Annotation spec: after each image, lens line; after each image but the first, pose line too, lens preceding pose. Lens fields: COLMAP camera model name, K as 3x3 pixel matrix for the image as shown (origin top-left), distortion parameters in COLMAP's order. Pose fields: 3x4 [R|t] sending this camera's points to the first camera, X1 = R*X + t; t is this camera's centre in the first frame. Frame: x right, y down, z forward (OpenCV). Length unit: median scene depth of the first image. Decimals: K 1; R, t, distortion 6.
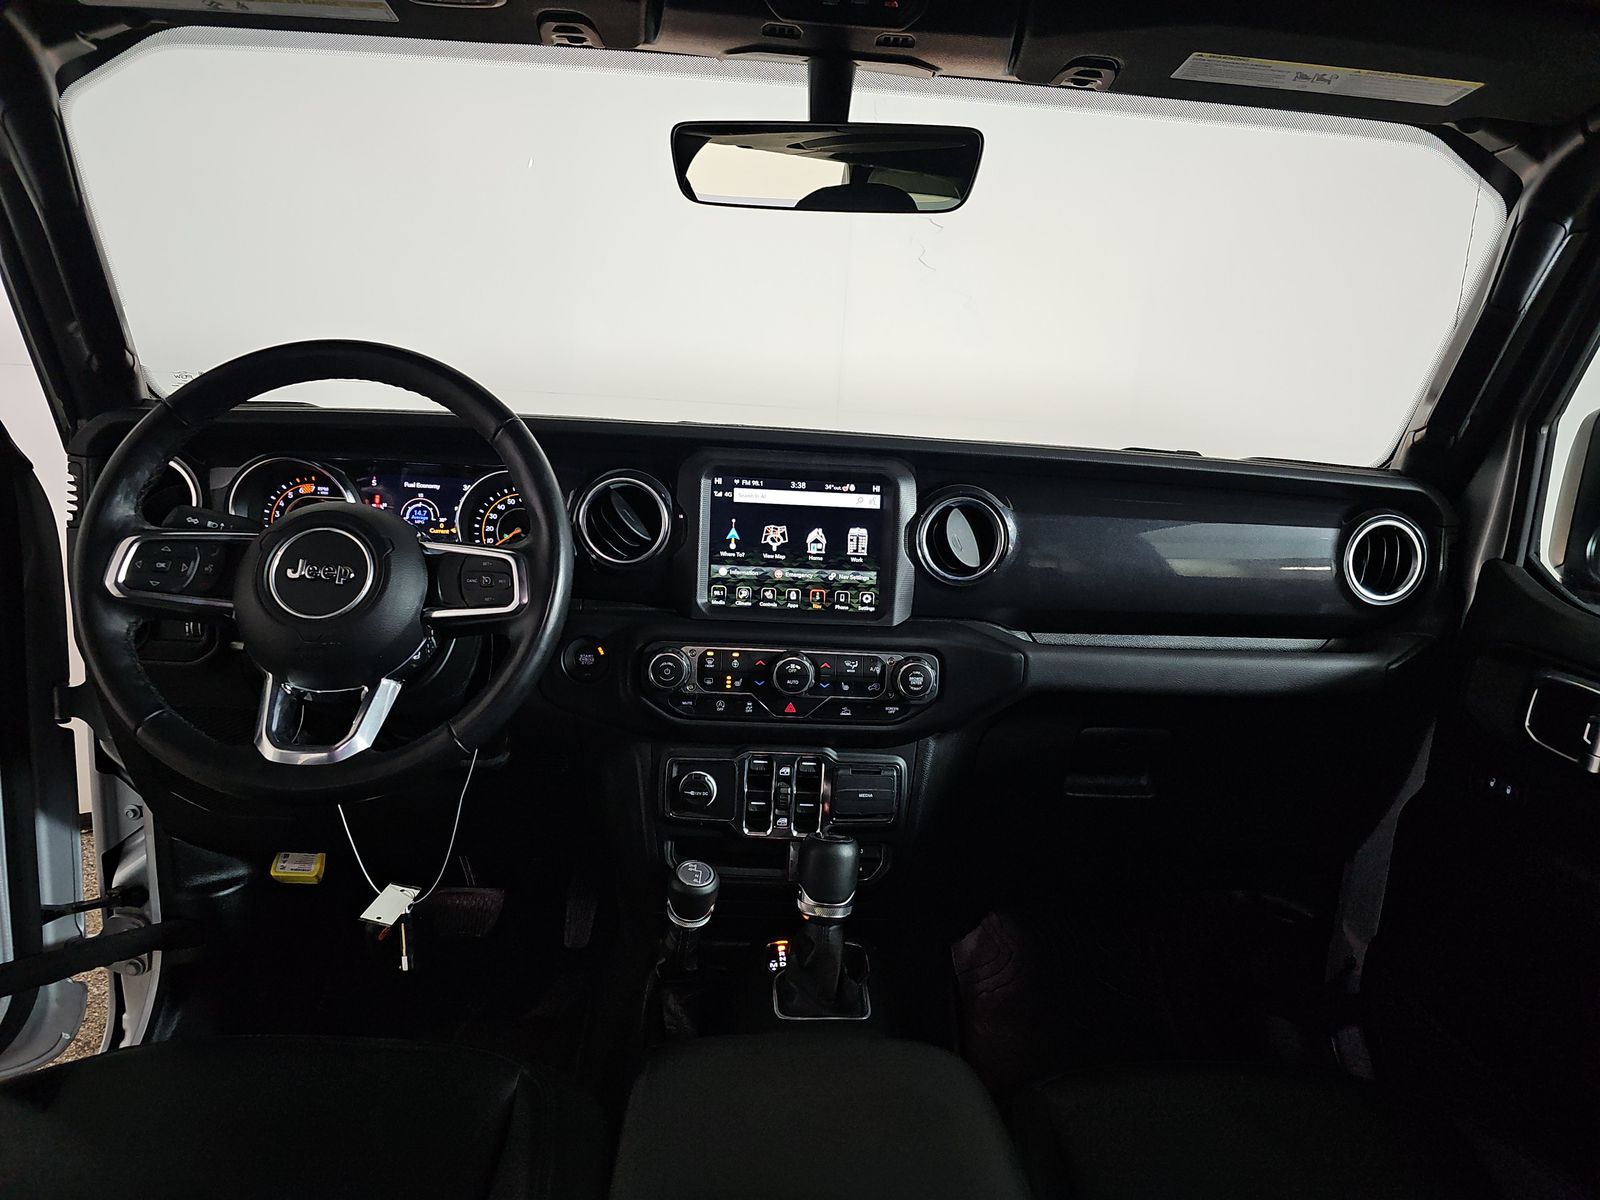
lens RADIAL K [[1124.9, 0, 774.2], [0, 1124.9, 609.7], [0, 0, 1]] dist [0.081005, -0.101079]
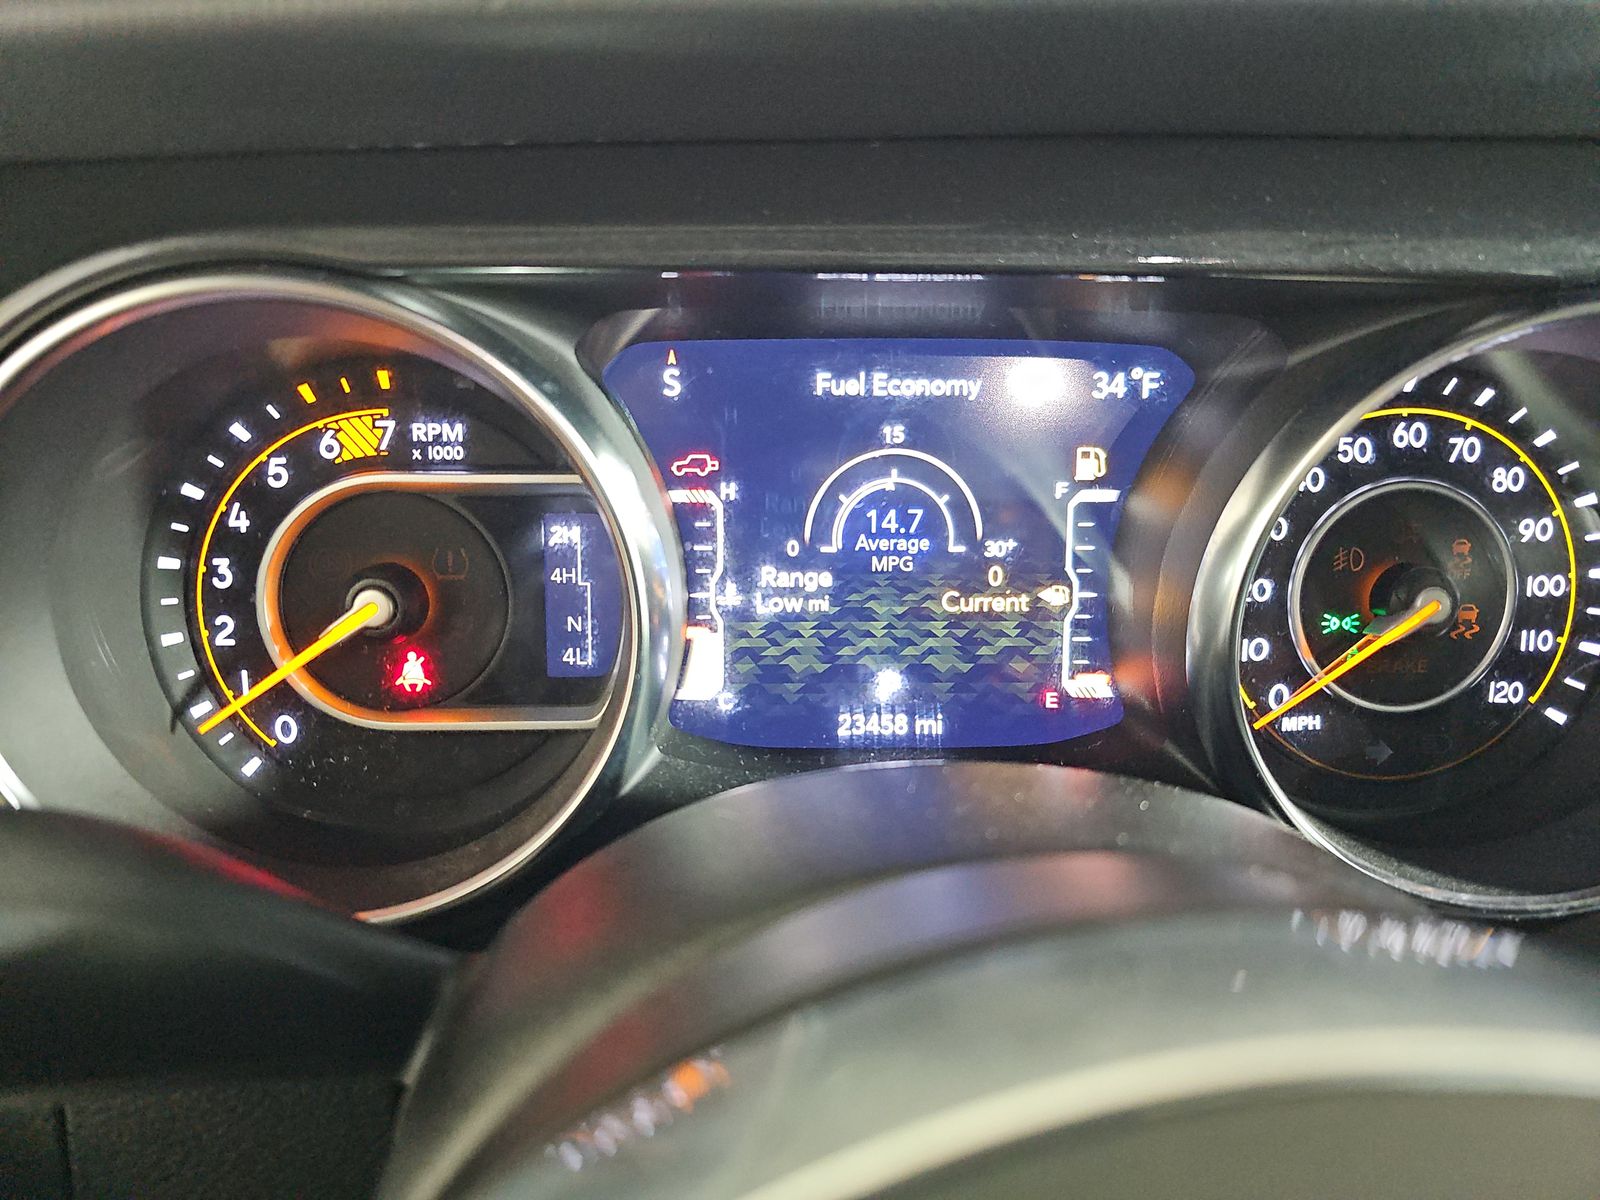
lens RADIAL K [[1082.9, 0, 730.1], [0, 1082.9, 597.6], [0, 0, 1]] dist [0.002998, -0.025361]
pose [[0.999144, -0.038080, -0.016176, -0.357406], [0.040196, 0.986060, 0.161464, -0.110029], [0.009802, -0.161976, 0.986746, 0.842729]]
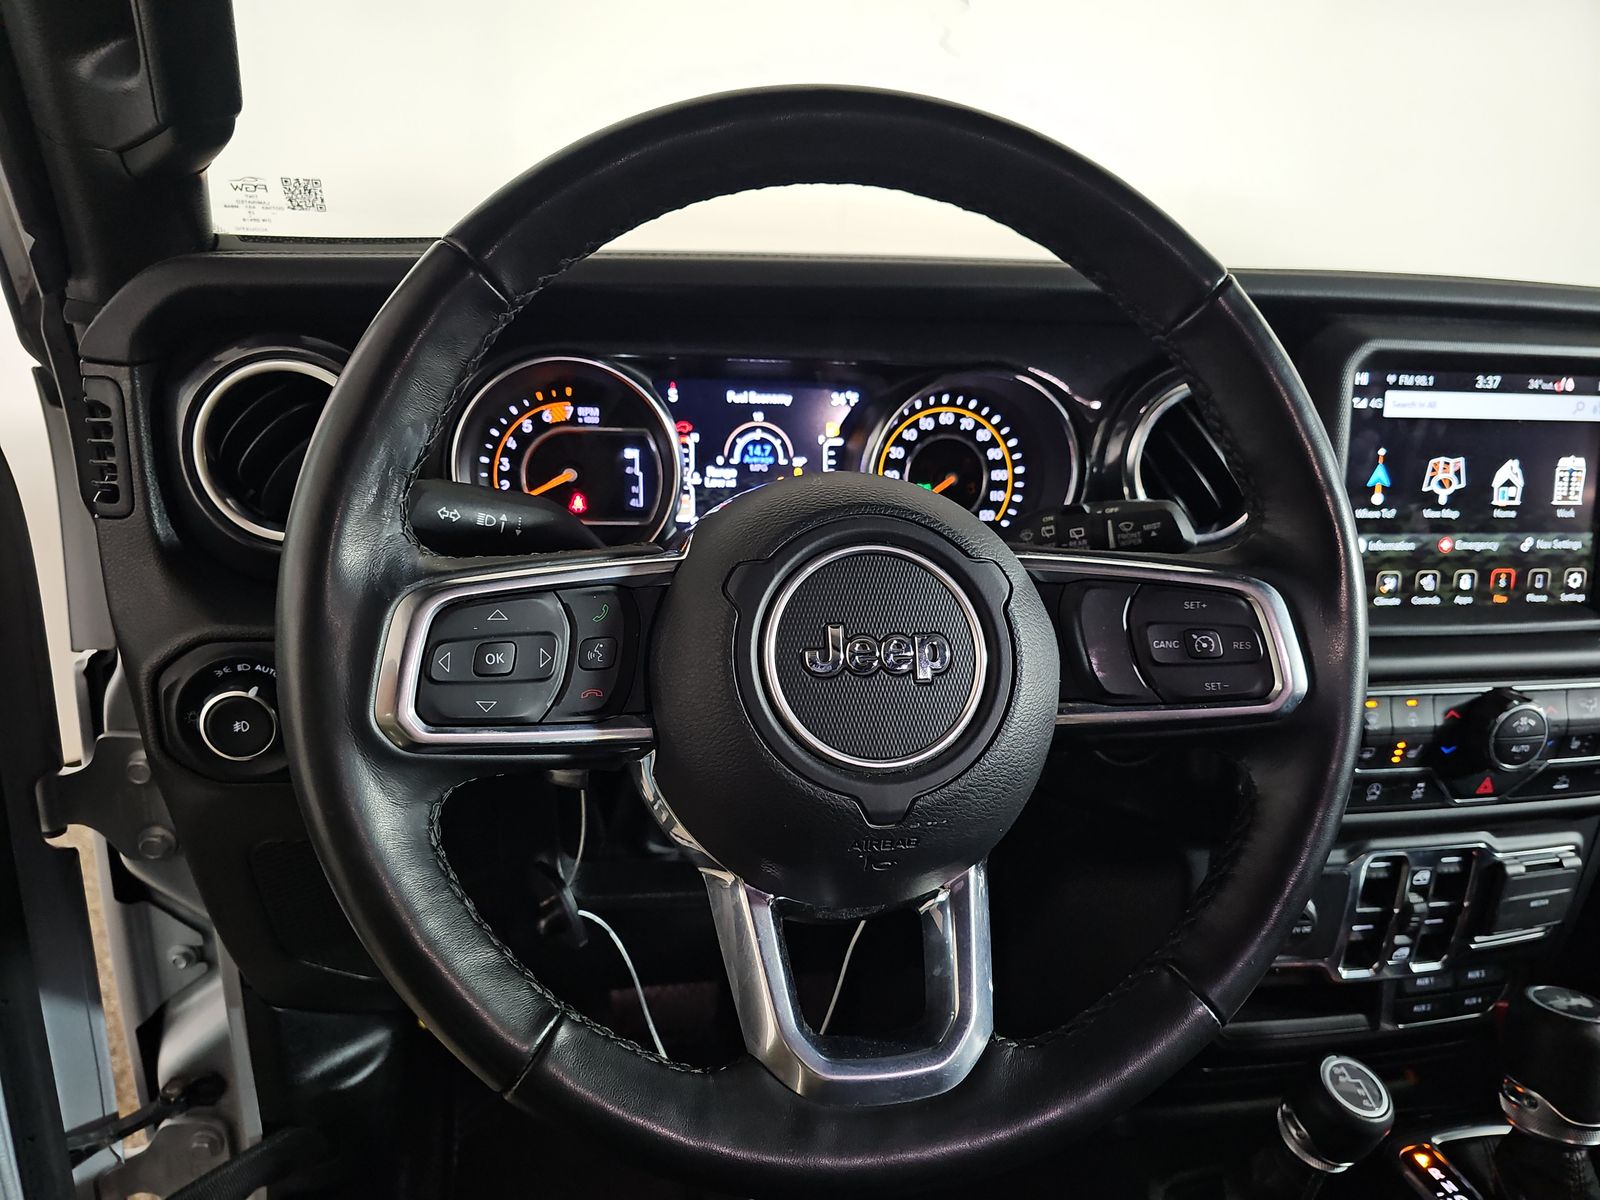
lens RADIAL K [[1124.9, 0, 774.2], [0, 1124.9, 609.7], [0, 0, 1]] dist [0.081005, -0.101079]
pose [[0.989269, -0.051191, 0.136844, -0.402178], [0.031565, 0.989375, 0.141917, -0.090587], [-0.142655, -0.136075, 0.980374, 0.487792]]
